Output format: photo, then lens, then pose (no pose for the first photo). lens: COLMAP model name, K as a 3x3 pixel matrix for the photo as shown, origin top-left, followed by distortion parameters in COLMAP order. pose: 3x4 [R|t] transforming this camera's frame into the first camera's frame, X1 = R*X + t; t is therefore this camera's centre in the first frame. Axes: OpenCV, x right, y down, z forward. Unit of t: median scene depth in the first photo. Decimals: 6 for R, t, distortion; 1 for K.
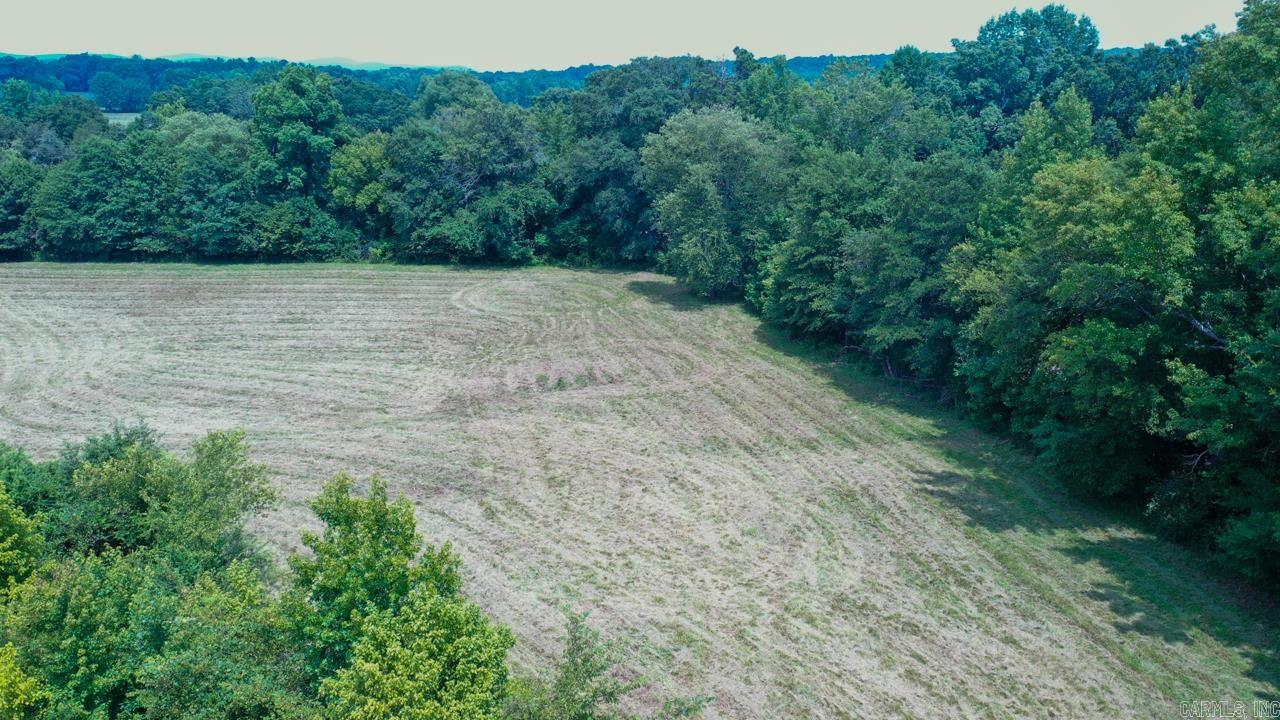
lens RADIAL K [[984.0, 0, 639.4], [0, 984.0, 354.9], [0, 0, 1]] dist [0.240253, -0.314166]
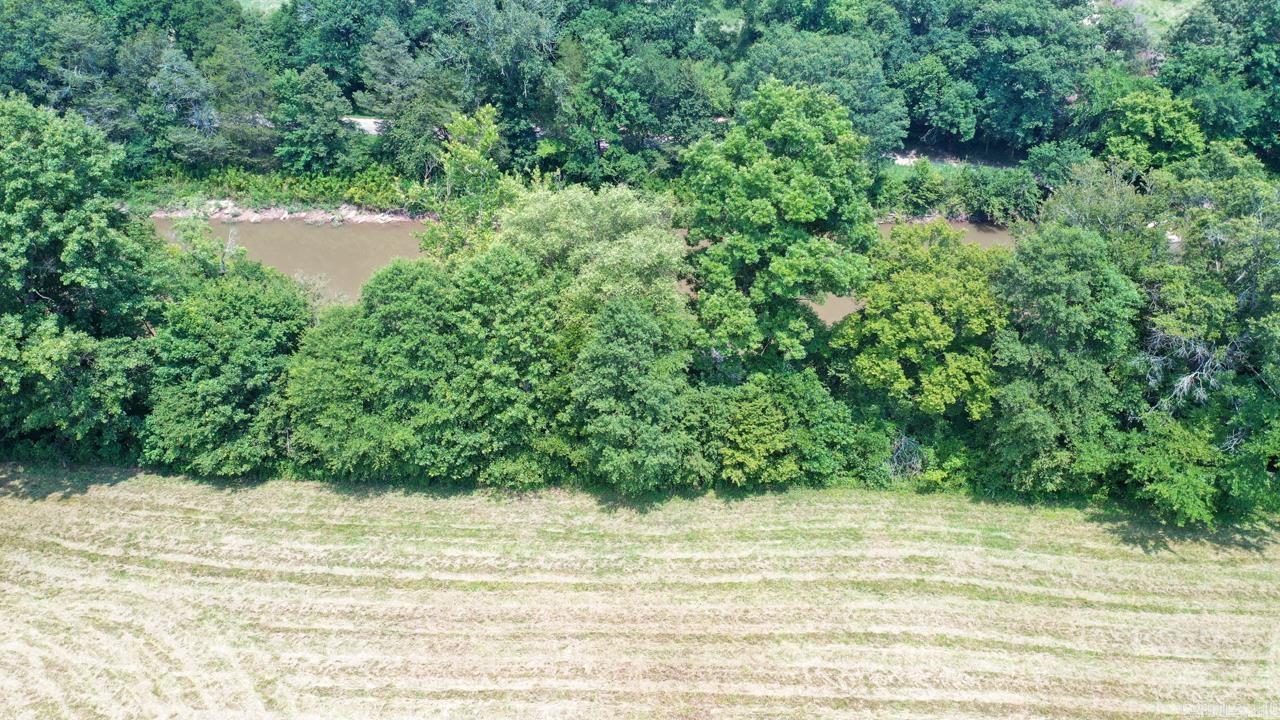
lens RADIAL K [[984.0, 0, 646.4], [0, 984.0, 363.7], [0, 0, 1]] dist [0.240253, -0.314166]
pose [[0.999376, 0.008114, -0.034384, -0.399403], [0.000274, 0.971458, 0.237210, -0.282148], [0.035327, -0.237072, 0.970850, 0.534982]]
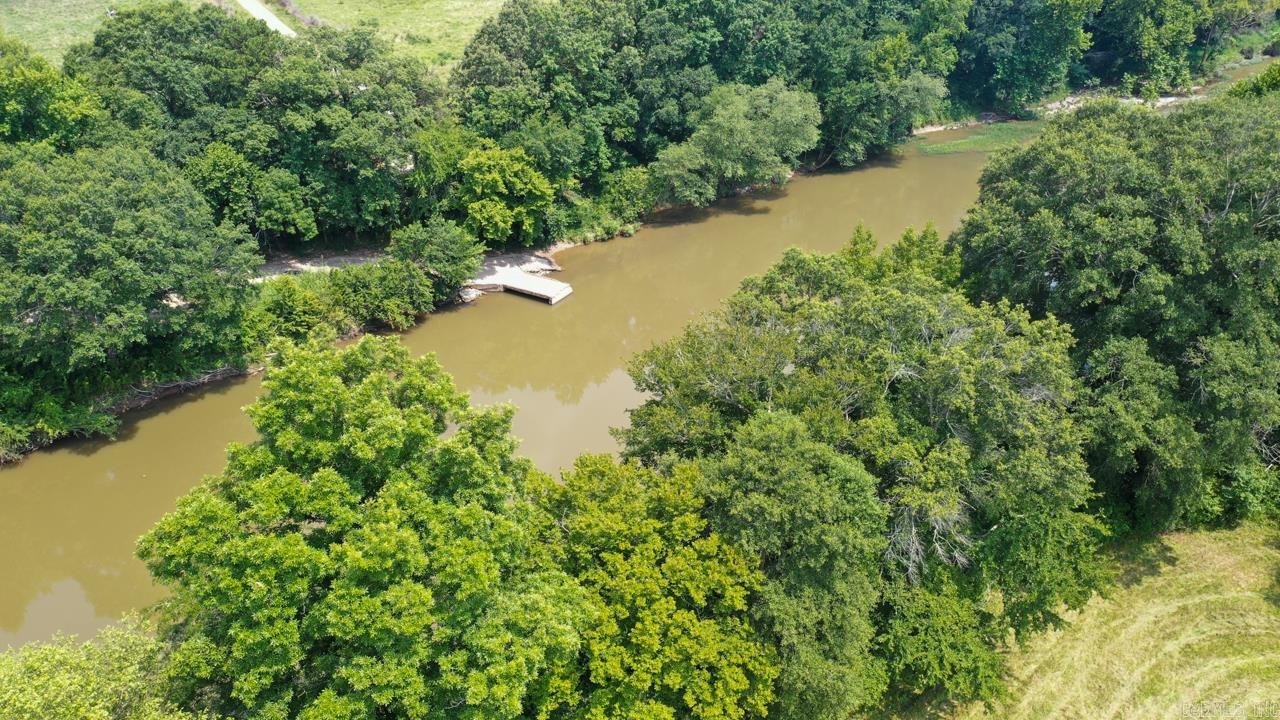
lens RADIAL K [[984.0, 0, 633.2], [0, 984.0, 370.3], [0, 0, 1]] dist [0.240253, -0.314166]
pose [[0.727132, -0.342166, 0.595148, -0.452984], [0.190997, 0.933537, 0.303361, -0.362145], [-0.659393, -0.106913, 0.744158, 0.808383]]
